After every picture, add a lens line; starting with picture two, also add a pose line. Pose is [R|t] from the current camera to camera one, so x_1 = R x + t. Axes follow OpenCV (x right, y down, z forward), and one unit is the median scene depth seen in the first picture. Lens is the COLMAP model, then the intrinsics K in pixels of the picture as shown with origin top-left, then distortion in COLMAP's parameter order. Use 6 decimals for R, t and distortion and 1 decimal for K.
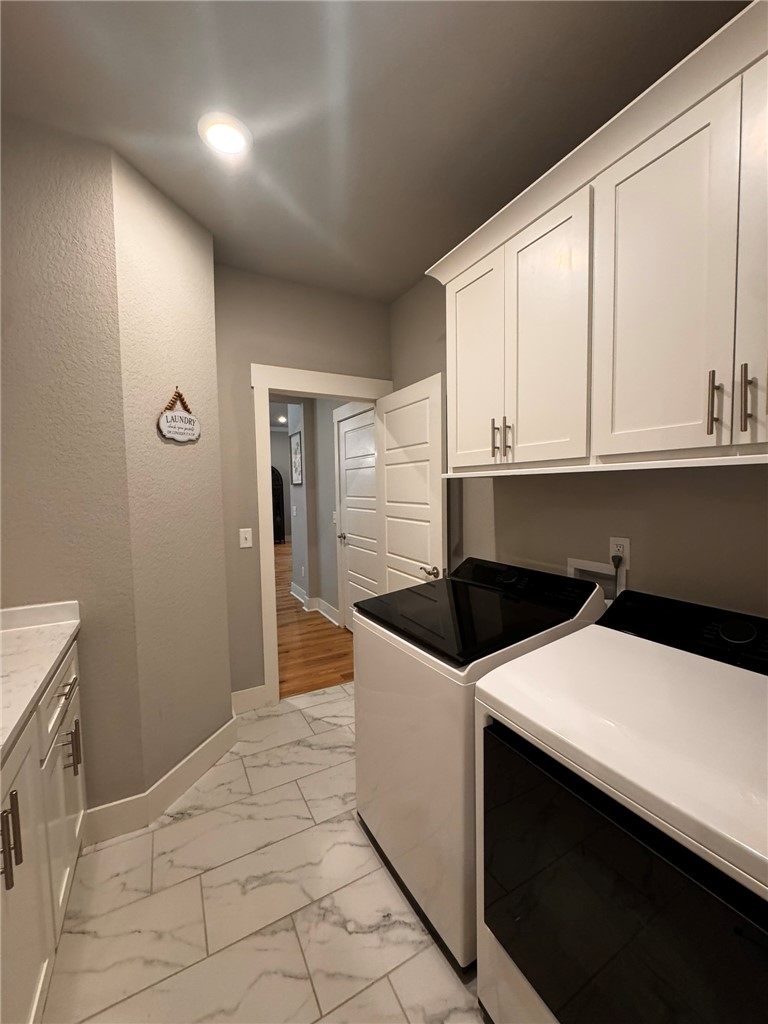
lens RADIAL K [[407.1, 0, 381.7], [0, 407.1, 510.3], [0, 0, 1]] dist [-0.003935, 0.000446]
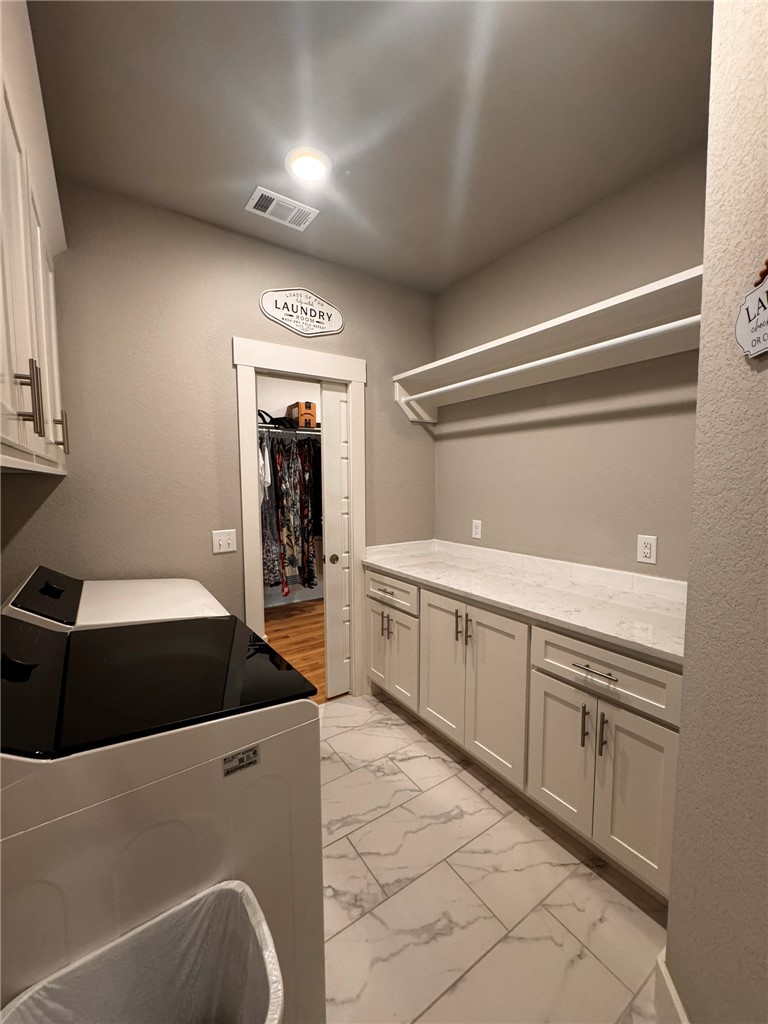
lens RADIAL K [[407.1, 0, 383.4], [0, 407.1, 511.9], [0, 0, 1]] dist [-0.003935, 0.000446]
pose [[-0.994442, 0.030577, -0.100752, -0.136250], [0.016818, 0.990747, 0.134678, -0.113201], [0.103938, 0.132235, -0.985754, 1.874830]]
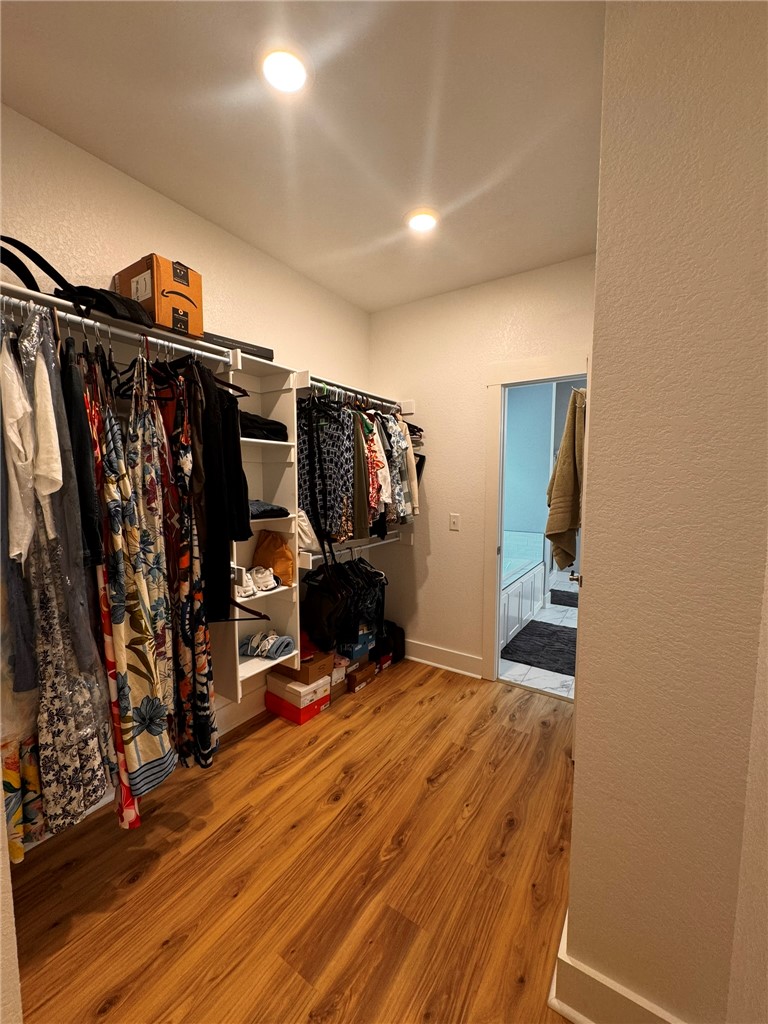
lens RADIAL K [[407.1, 0, 382.6], [0, 407.1, 513.4], [0, 0, 1]] dist [-0.003935, 0.000446]
pose [[-0.881242, 0.053243, -0.469657, -0.064757], [-0.015931, 0.989725, 0.142093, -0.088439], [0.472397, 0.132701, -0.871339, 1.440811]]
